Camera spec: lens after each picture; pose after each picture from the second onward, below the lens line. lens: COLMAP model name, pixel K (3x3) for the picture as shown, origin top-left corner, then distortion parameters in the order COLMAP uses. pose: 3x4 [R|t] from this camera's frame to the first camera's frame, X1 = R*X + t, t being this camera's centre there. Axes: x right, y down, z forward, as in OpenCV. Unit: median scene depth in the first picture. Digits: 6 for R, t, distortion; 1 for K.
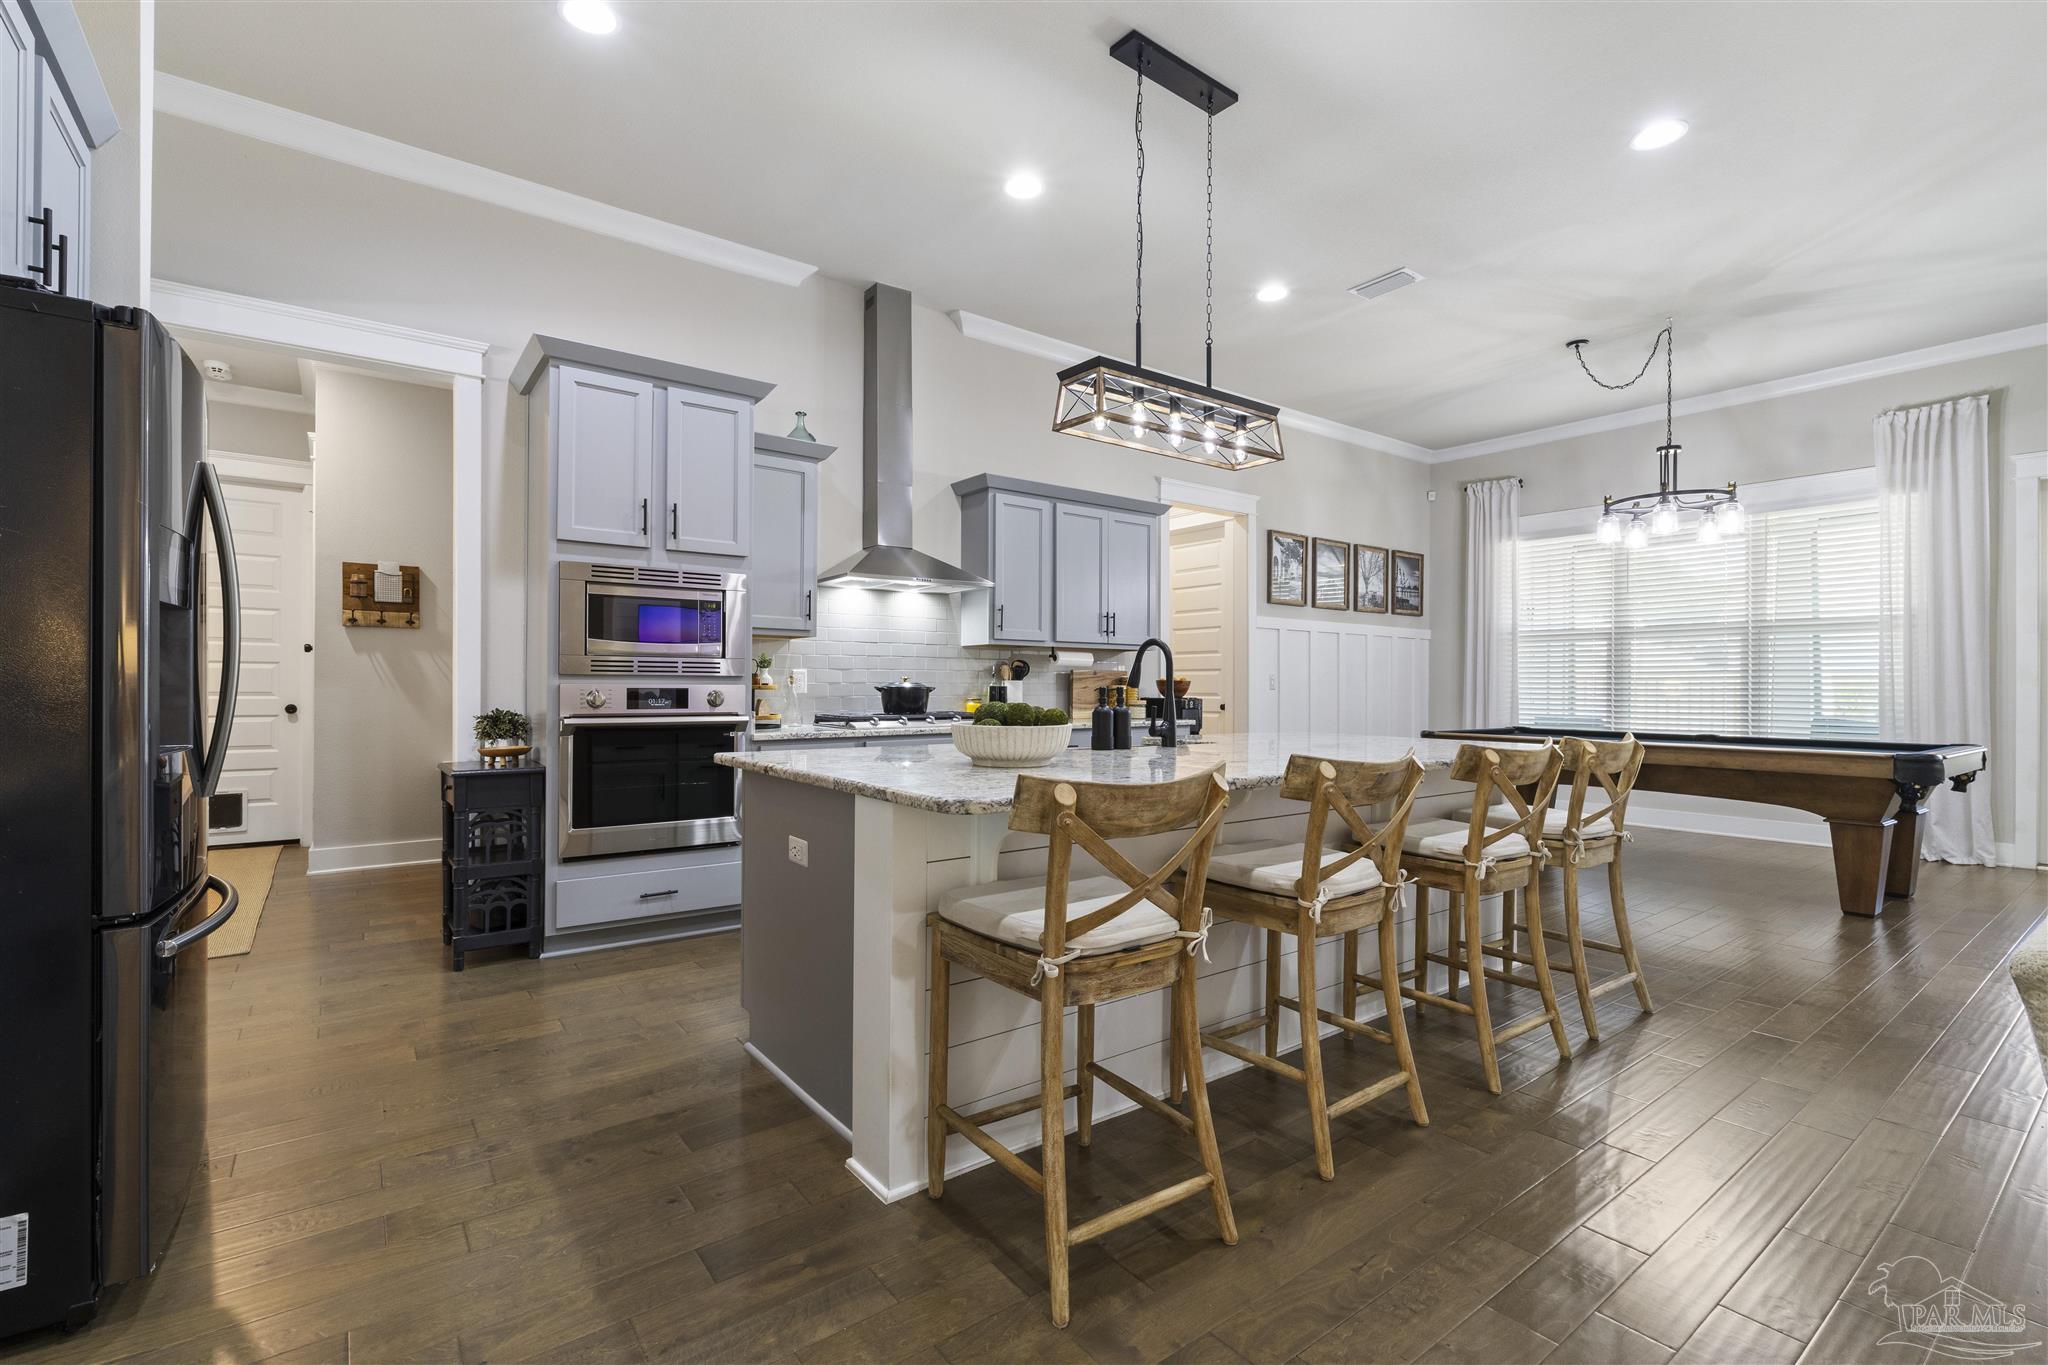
lens RADIAL K [[916.5, 0, 1027.8], [0, 916.5, 687.1], [0, 0, 1]] dist [-0.003226, 0.000611]
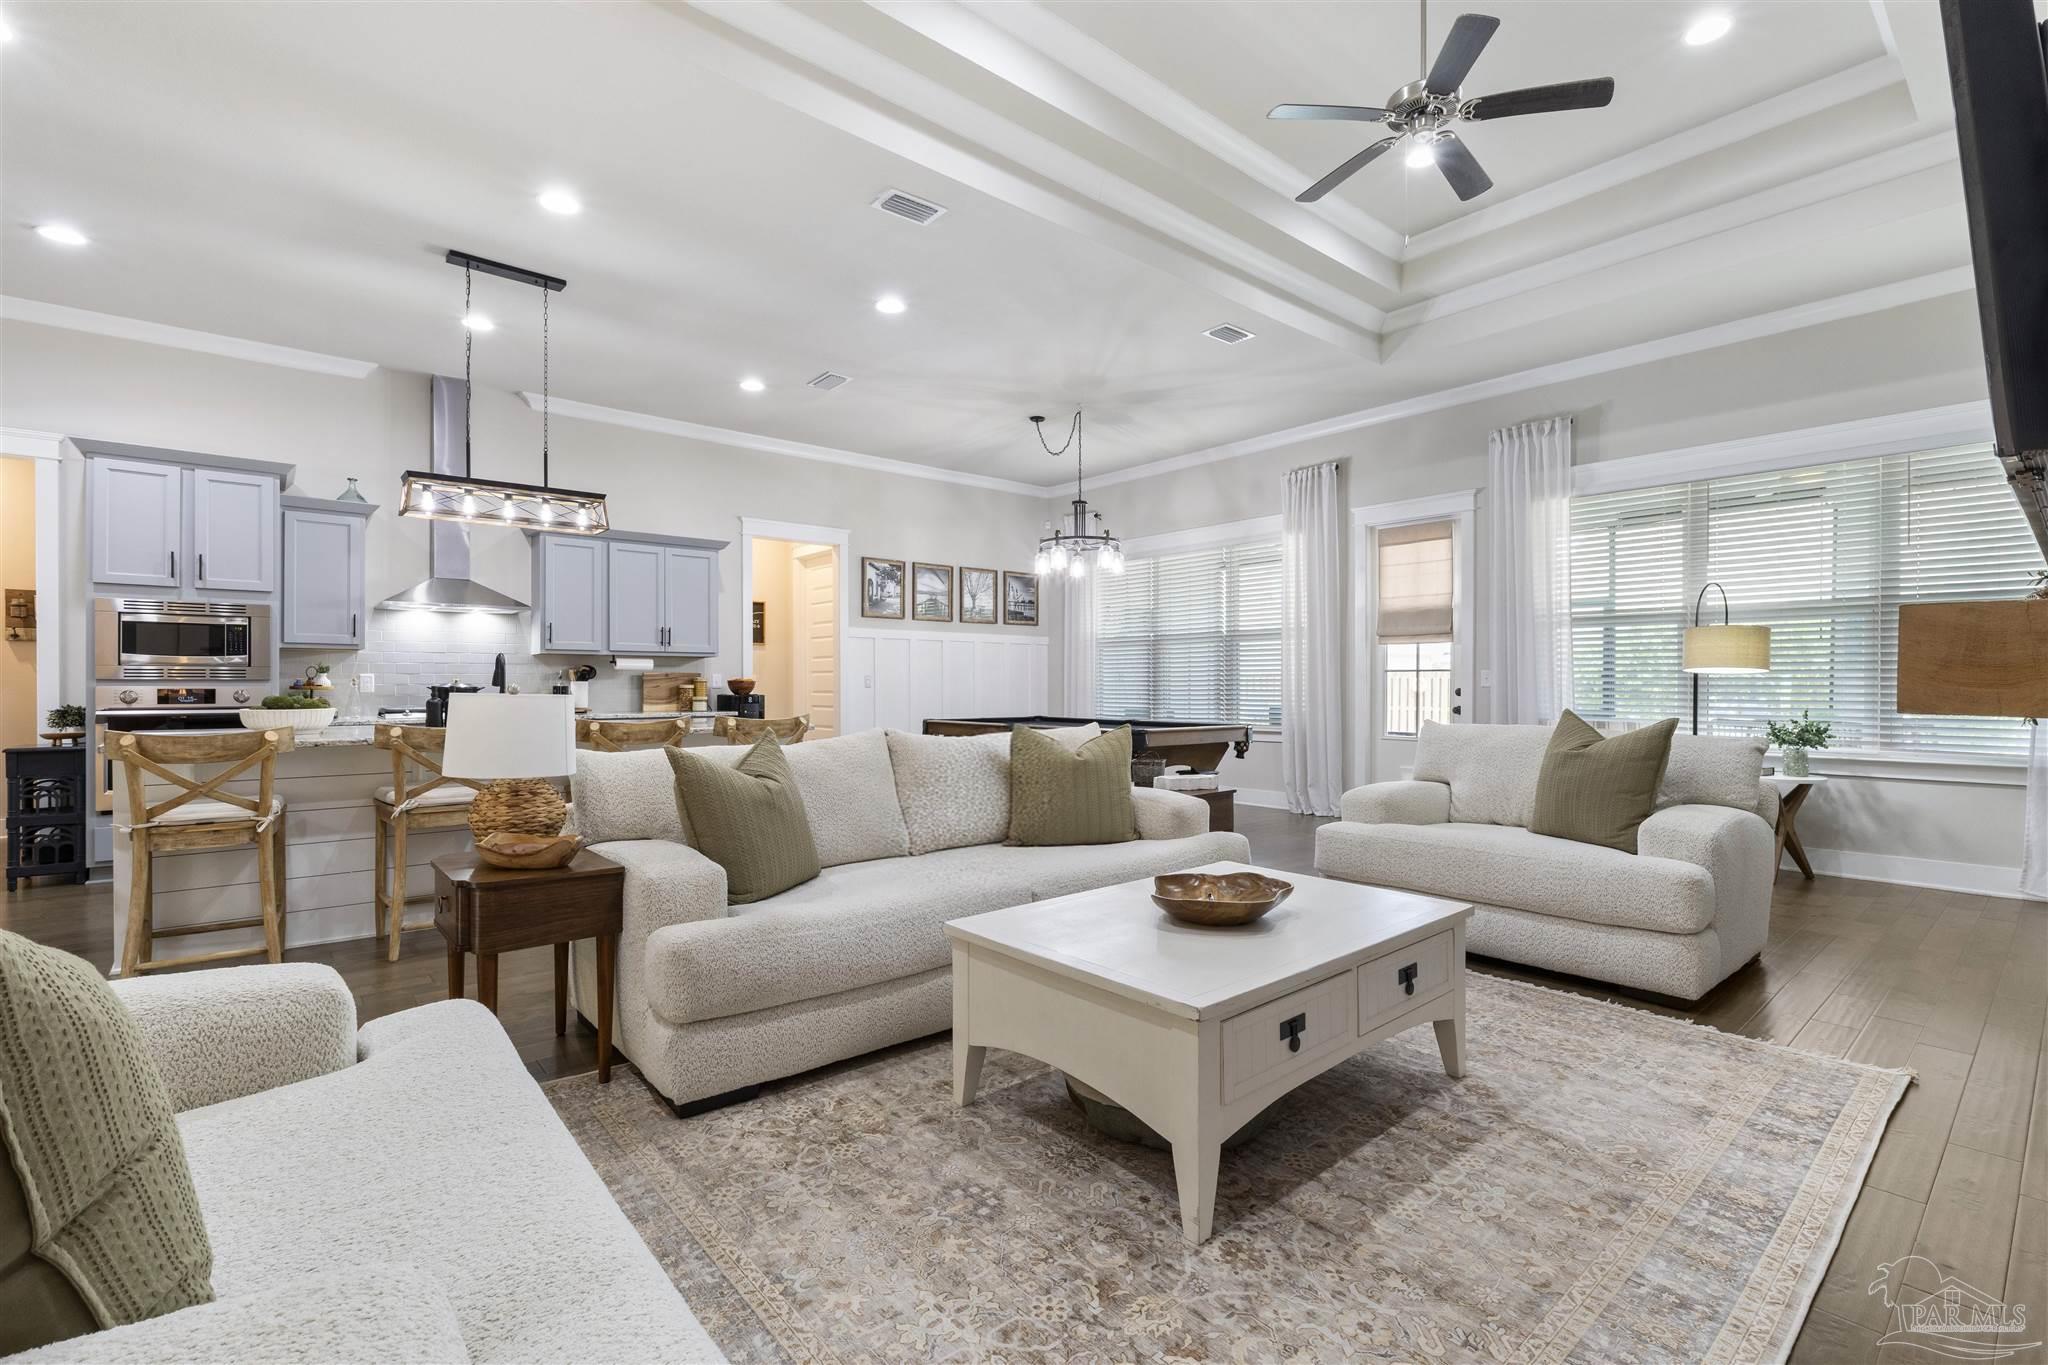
lens RADIAL K [[916.5, 0, 1028.8], [0, 916.5, 682.6], [0, 0, 1]] dist [-0.003226, 0.000611]
pose [[0.998394, -0.004245, 0.056488, 0.555560], [0.004368, 0.999988, -0.002051, -0.000210], [-0.056479, 0.002295, 0.998401, -0.314815]]
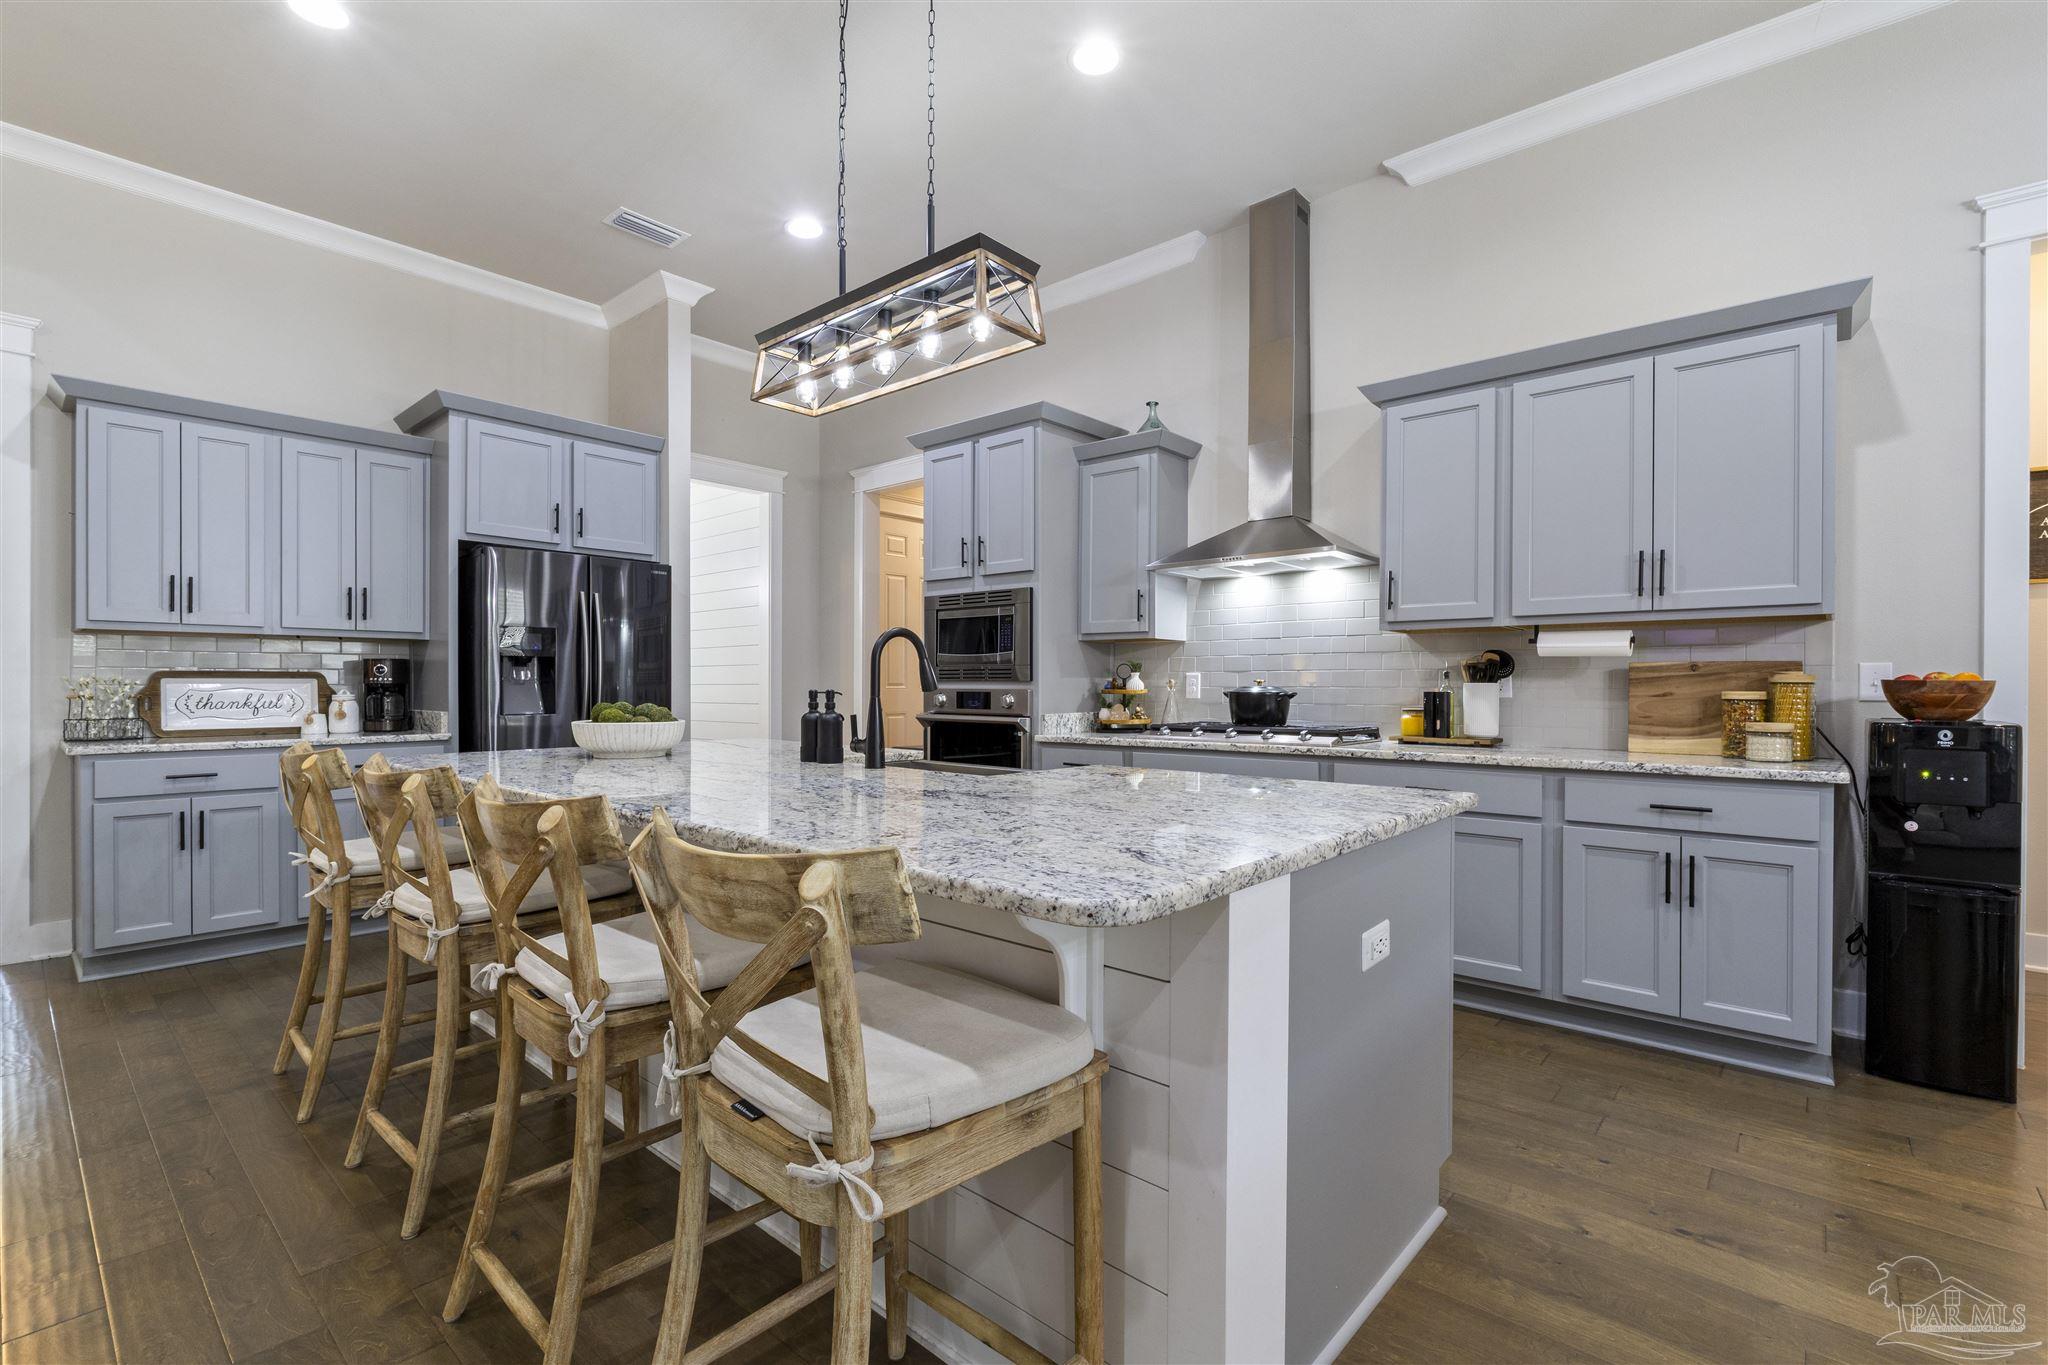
lens RADIAL K [[916.5, 0, 1024.0], [0, 916.5, 686.3], [0, 0, 1]] dist [-0.003226, 0.000611]
pose [[0.201672, -0.004272, -0.979444, 0.561917], [-0.004808, 0.999974, -0.005352, 0.000057], [0.979441, 0.005789, 0.201646, 0.586751]]
